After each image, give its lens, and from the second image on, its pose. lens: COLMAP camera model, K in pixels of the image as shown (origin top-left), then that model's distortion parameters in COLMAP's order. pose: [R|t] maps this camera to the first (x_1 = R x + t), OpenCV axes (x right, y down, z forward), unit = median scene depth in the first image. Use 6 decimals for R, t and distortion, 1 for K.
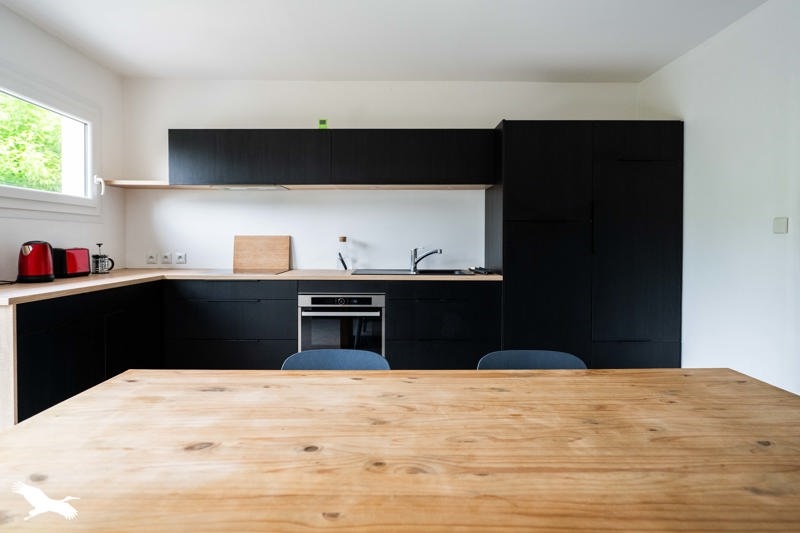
lens RADIAL K [[467.6, 0, 399.4], [0, 467.6, 243.9], [0, 0, 1]] dist [-0.000094, 0.000131]
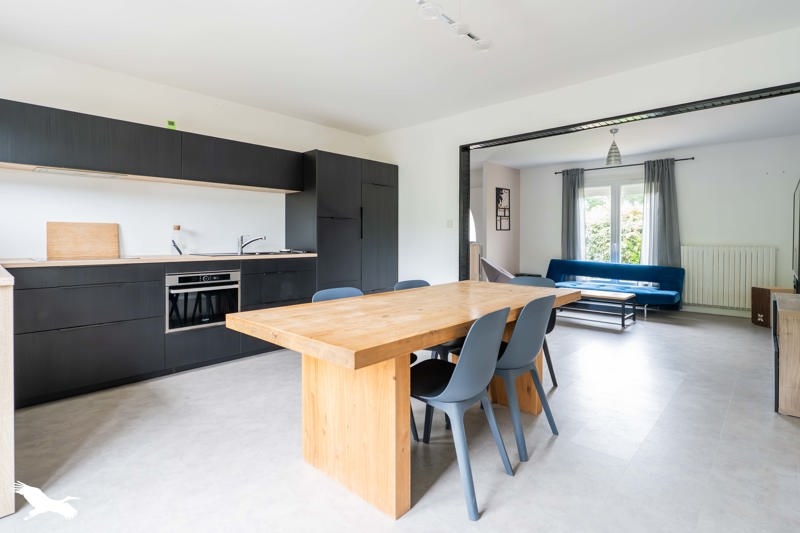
lens RADIAL K [[399.6, 0, 401.1], [0, 399.6, 241.6], [0, 0, 1]] dist [0.000922, 0.000163]
pose [[0.686124, -0.006571, 0.727455, -0.488051], [0.005608, 0.999977, 0.003743, 0.024787], [-0.727463, 0.001511, 0.686145, -0.065611]]
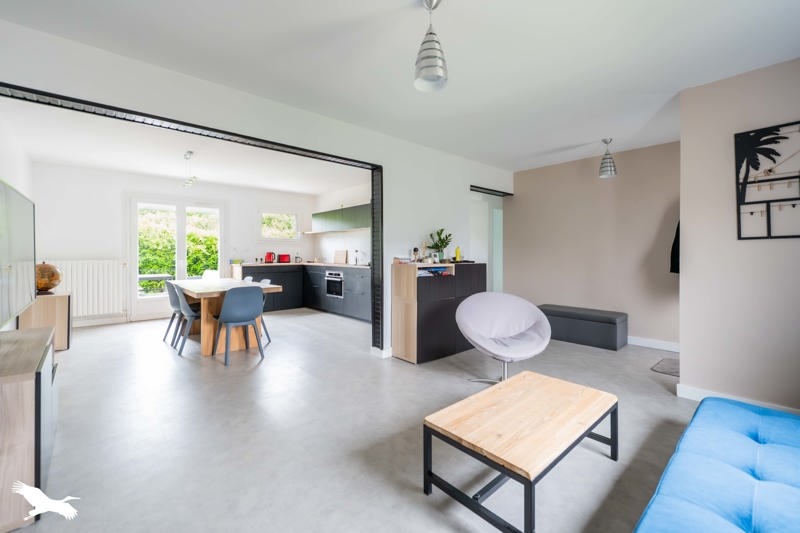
lens RADIAL K [[337.4, 0, 400.5], [0, 337.4, 255.2], [0, 0, 1]] dist [-0.000063, -0.000040]
pose [[0.660171, 0.001966, -0.751112, 1.451812], [-0.009554, 0.999938, -0.005779, 0.019661], [0.751054, 0.010991, 0.660149, 0.014640]]
